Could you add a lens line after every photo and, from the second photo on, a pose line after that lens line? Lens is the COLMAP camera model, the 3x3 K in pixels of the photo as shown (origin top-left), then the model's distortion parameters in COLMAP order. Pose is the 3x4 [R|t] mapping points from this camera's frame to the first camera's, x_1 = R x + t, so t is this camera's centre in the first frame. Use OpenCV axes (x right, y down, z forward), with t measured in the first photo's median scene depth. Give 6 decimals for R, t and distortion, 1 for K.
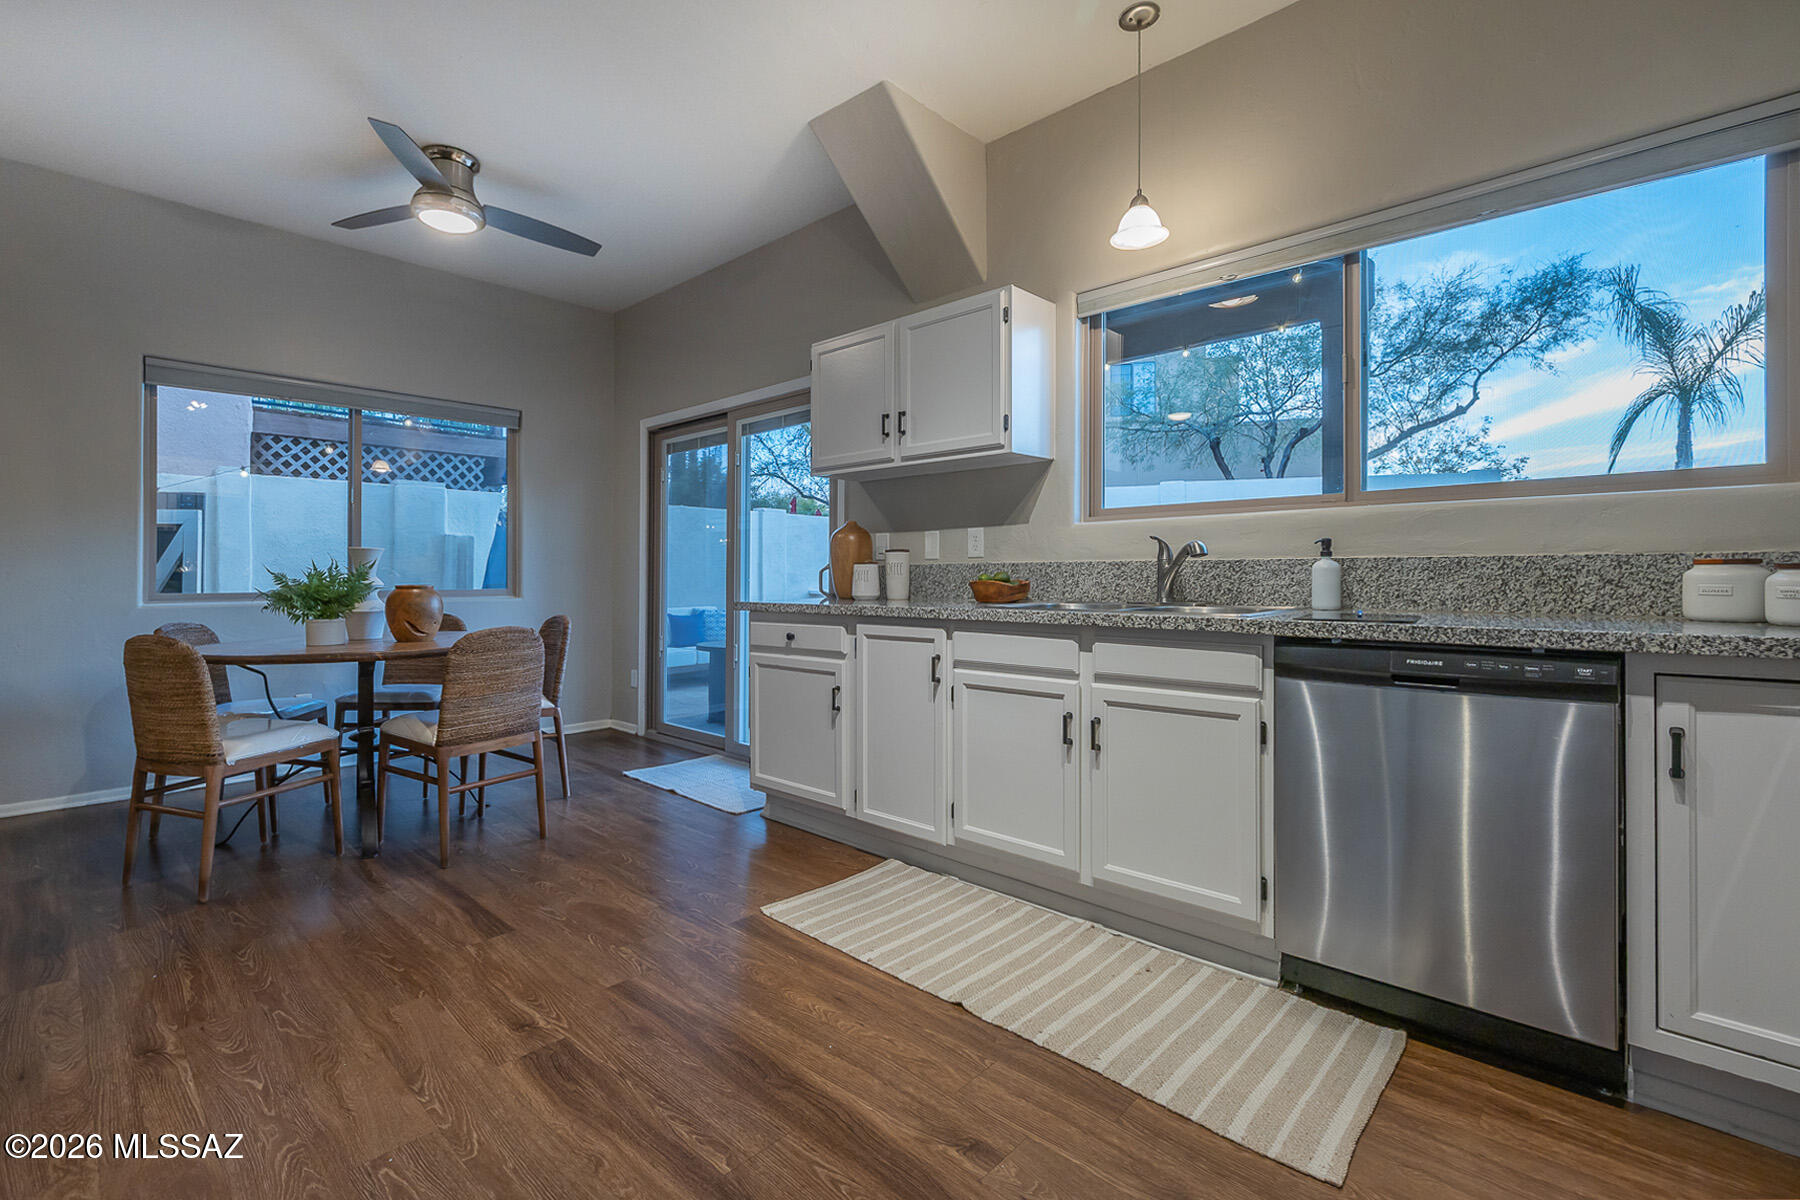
lens RADIAL K [[806.3, 0, 797.7], [0, 806.3, 575.5], [0, 0, 1]] dist [0.000495, -0.000076]
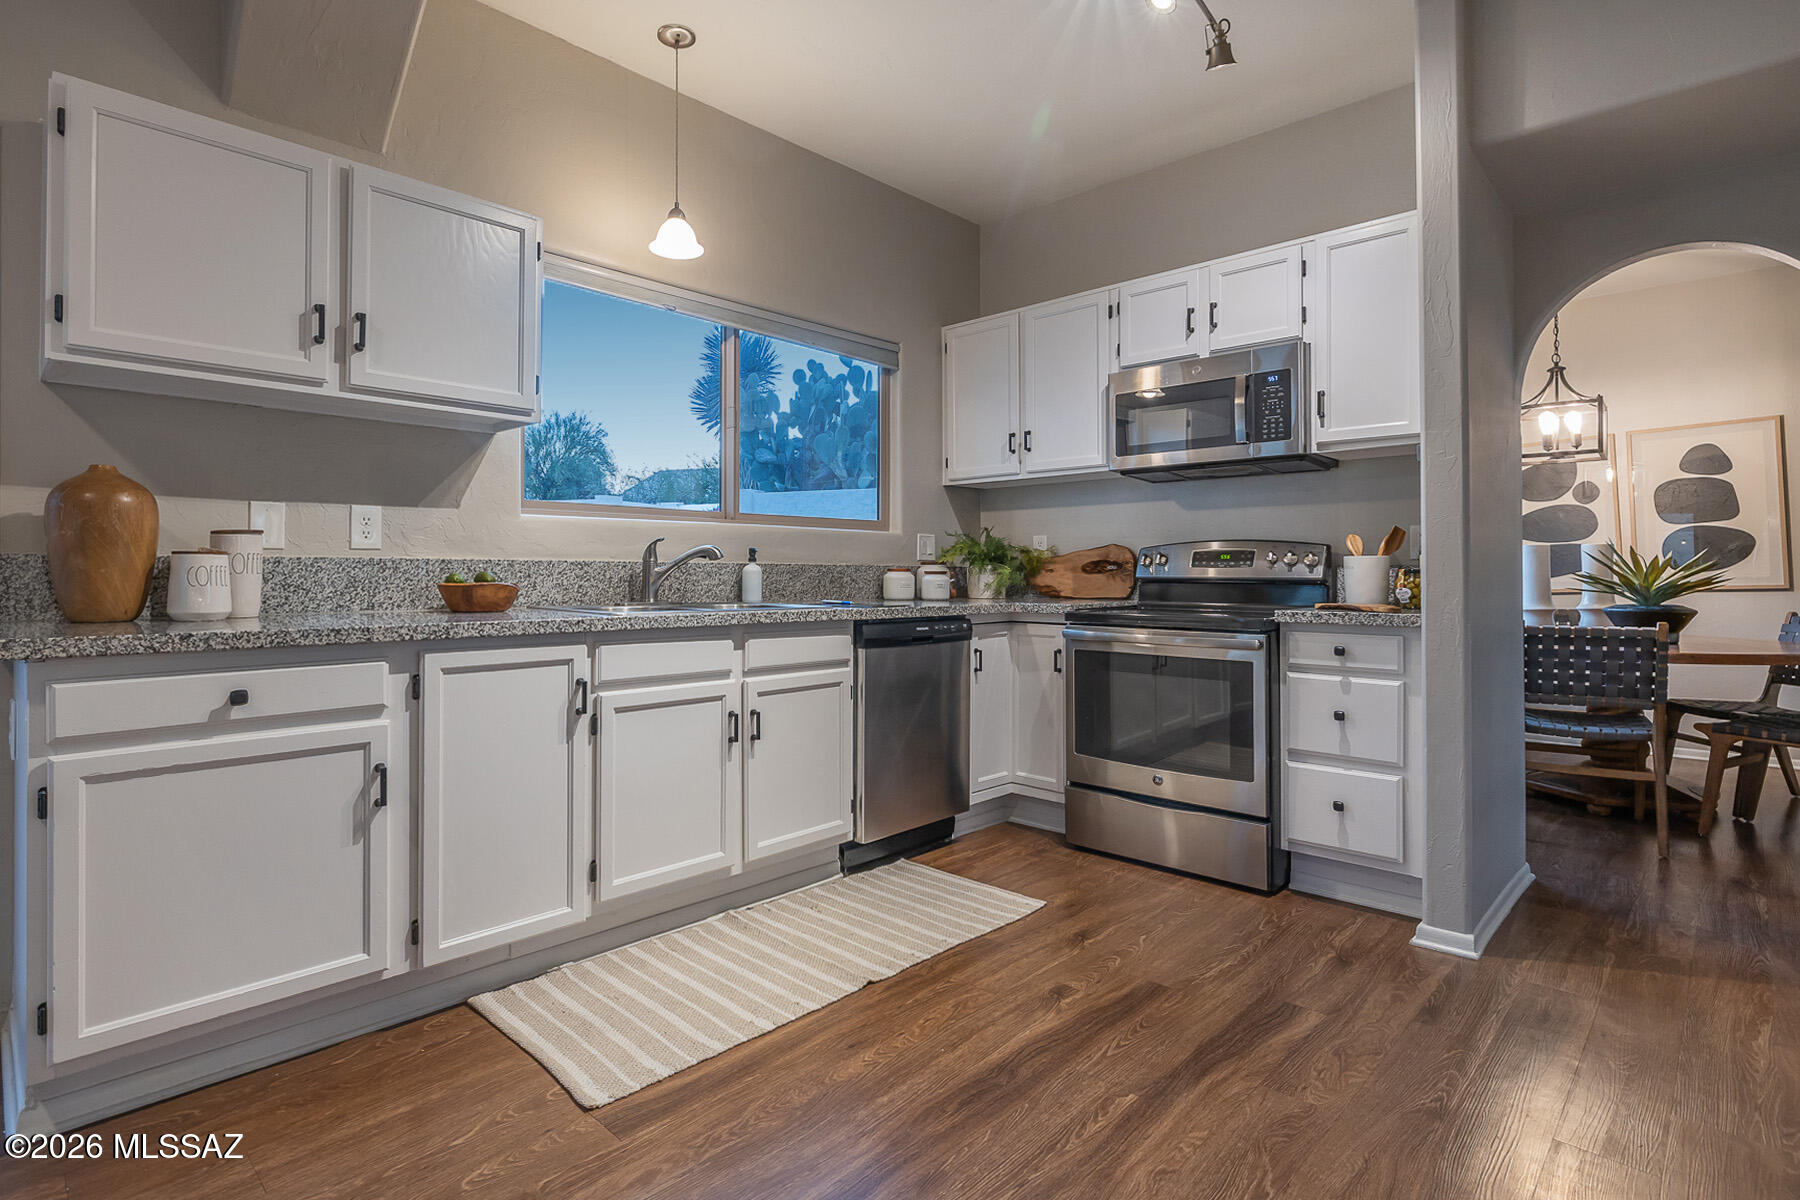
lens RADIAL K [[906.6, 0, 913.6], [0, 906.6, 562.8], [0, 0, 1]] dist [-0.001843, 0.000580]
pose [[-0.070314, 0.014581, 0.997418, -0.830072], [-0.001878, 0.999889, -0.014749, -0.001033], [-0.997523, -0.002910, -0.070279, 0.855305]]
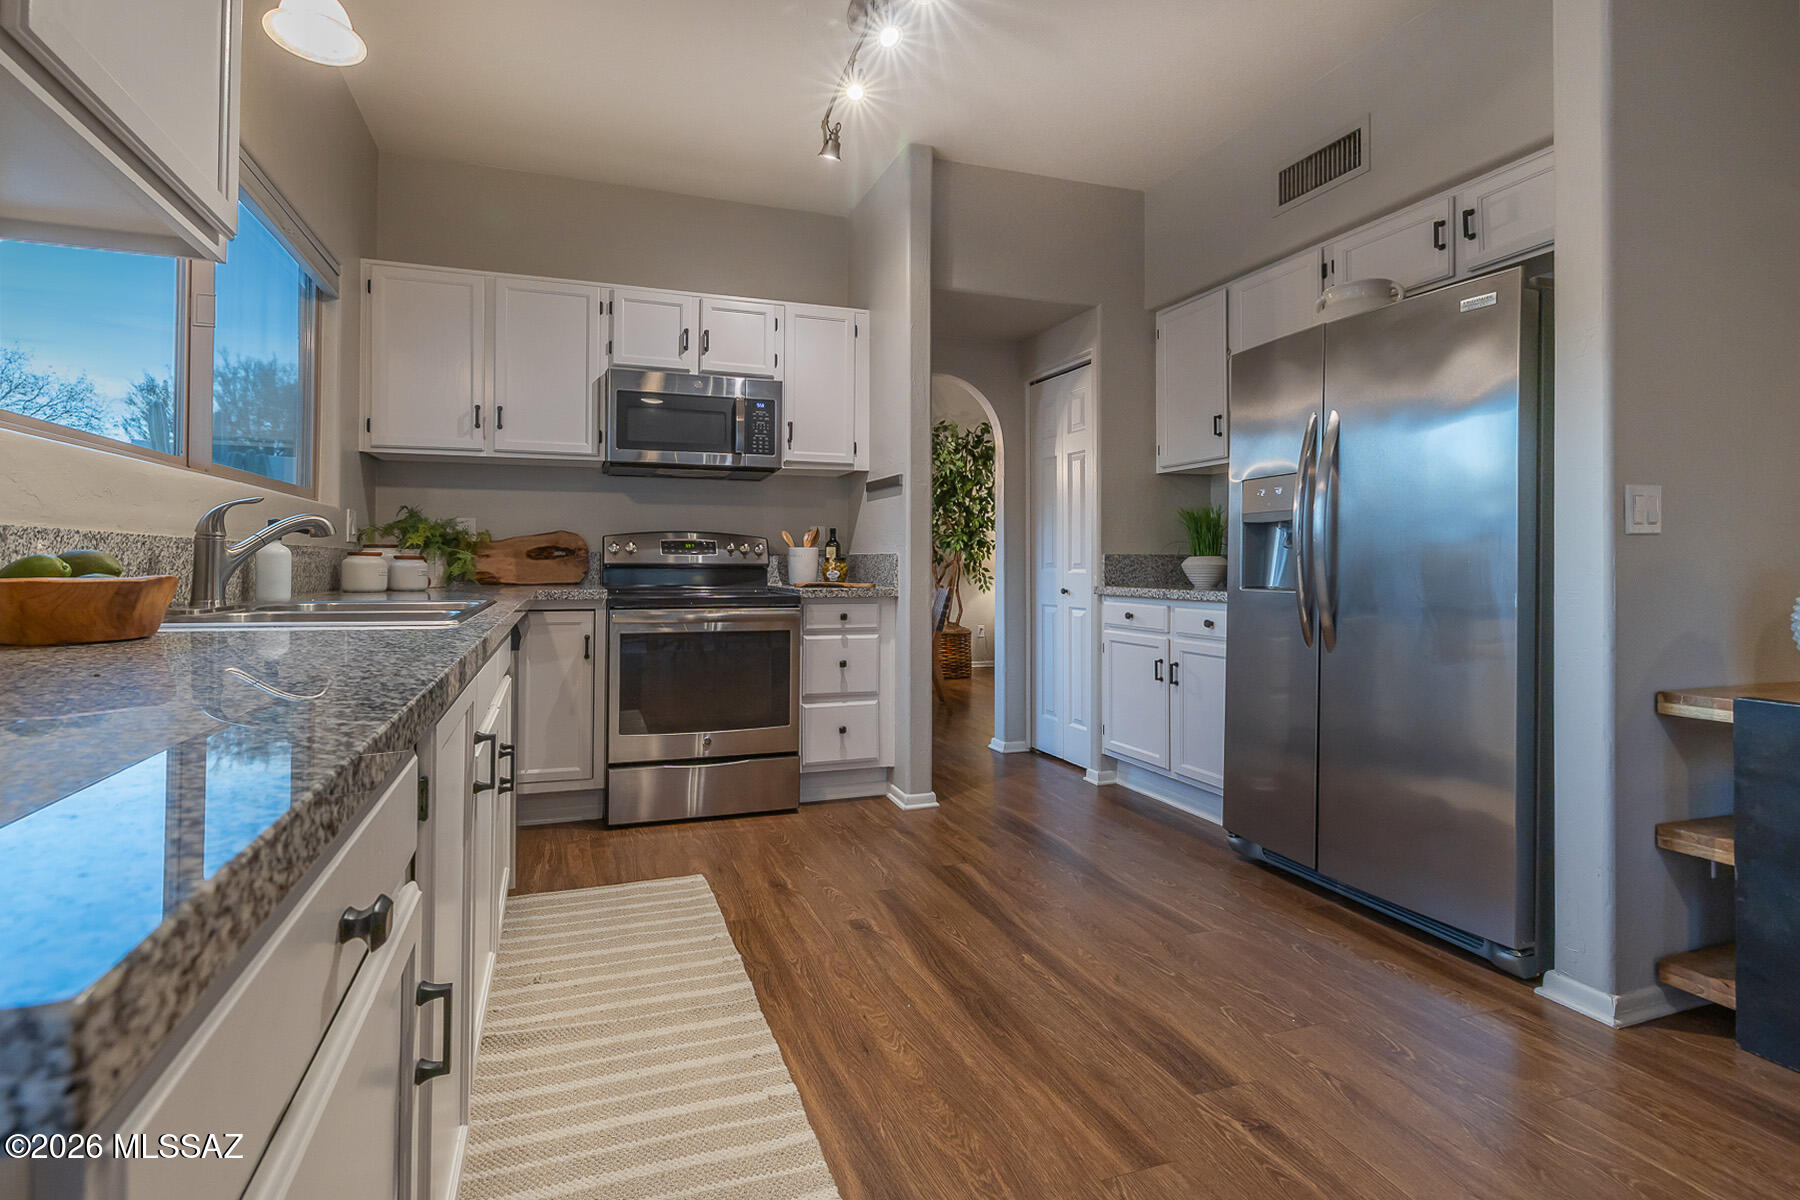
lens RADIAL K [[777.2, 0, 810.1], [0, 777.2, 556.7], [0, 0, 1]] dist [0.002860, -0.000875]
pose [[-0.899914, 0.005094, 0.436038, -0.222711], [-0.000619, 0.999916, -0.012958, 0.006808], [-0.436068, -0.011931, -0.899835, 1.518423]]
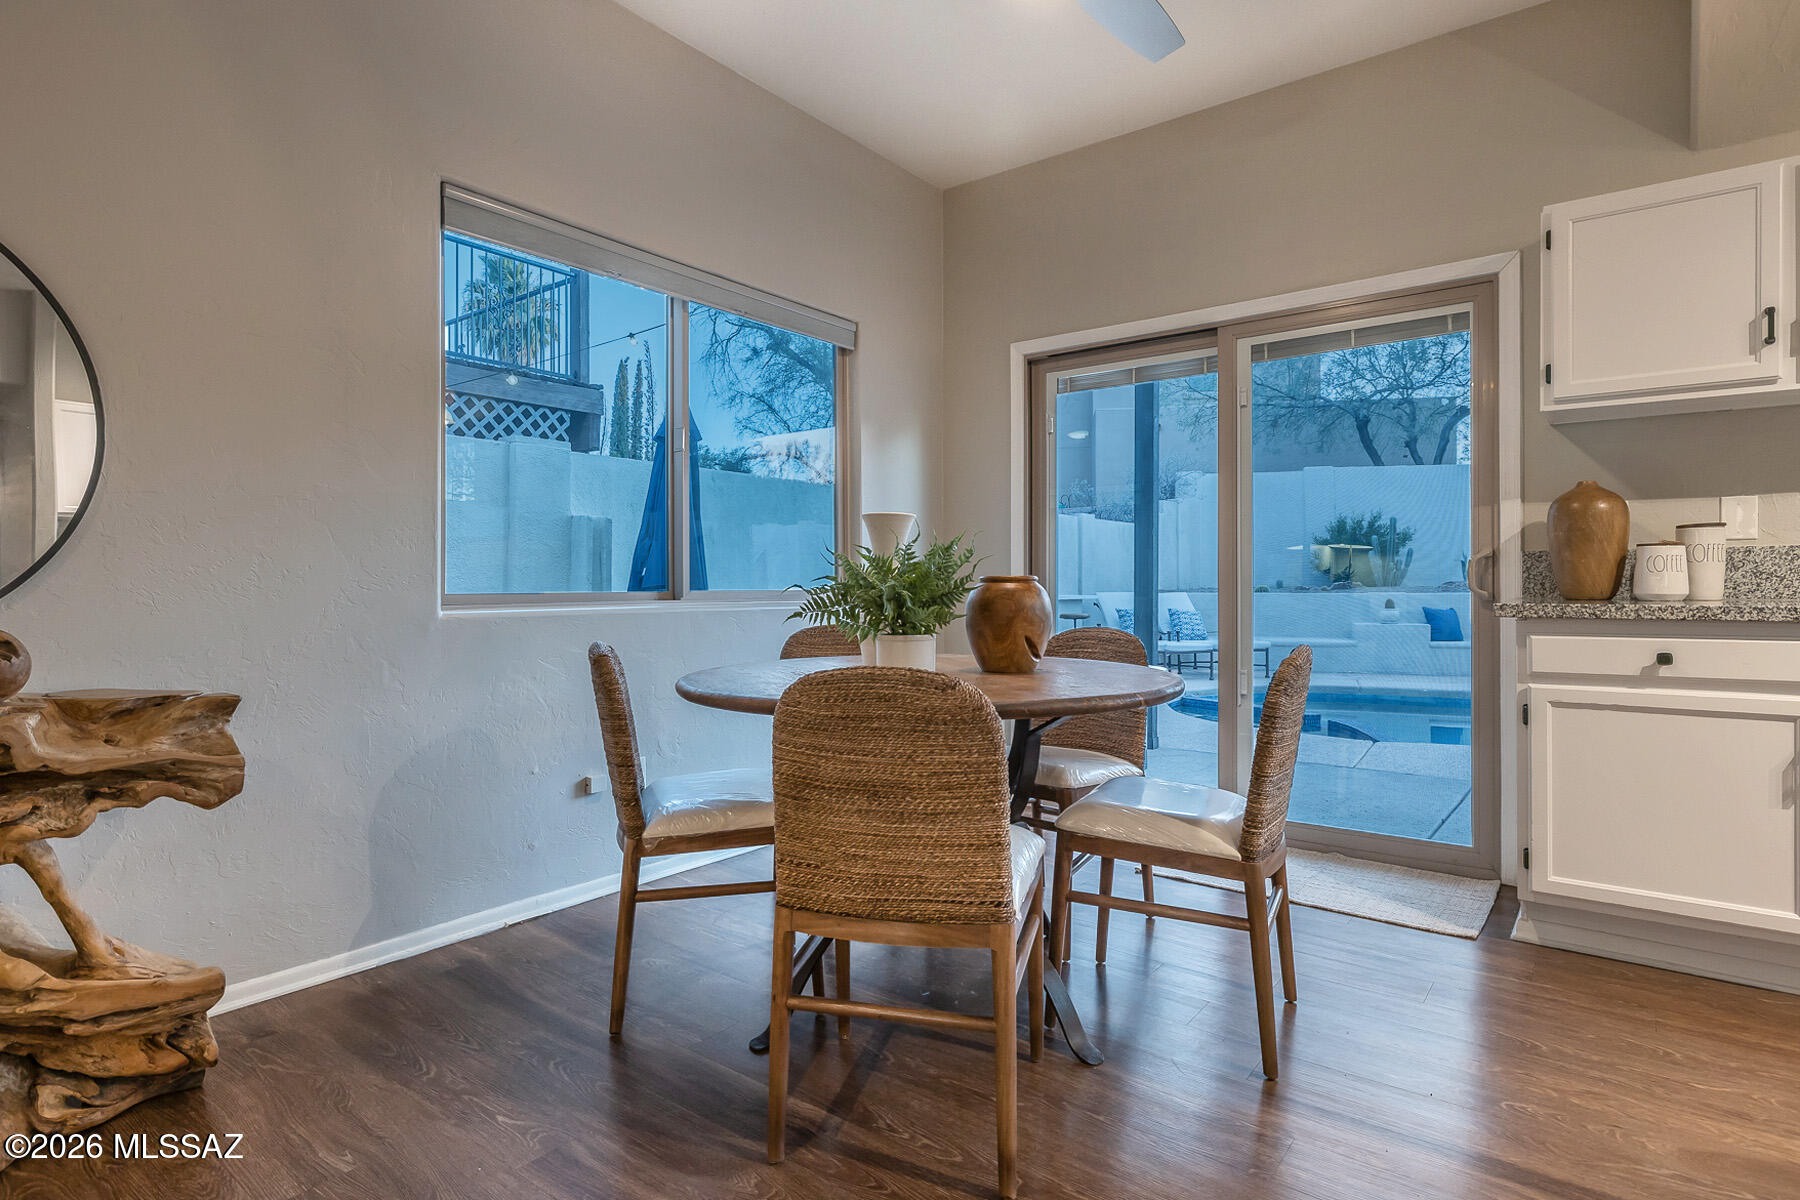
lens RADIAL K [[953.9, 0, 804.1], [0, 953.9, 591.1], [0, 0, 1]] dist [-0.013651, 0.002505]
pose [[0.993754, -0.000898, 0.111589, -1.033547], [-0.000080, 0.999962, 0.008763, 0.023244], [-0.111592, -0.008717, 0.993716, 0.483553]]
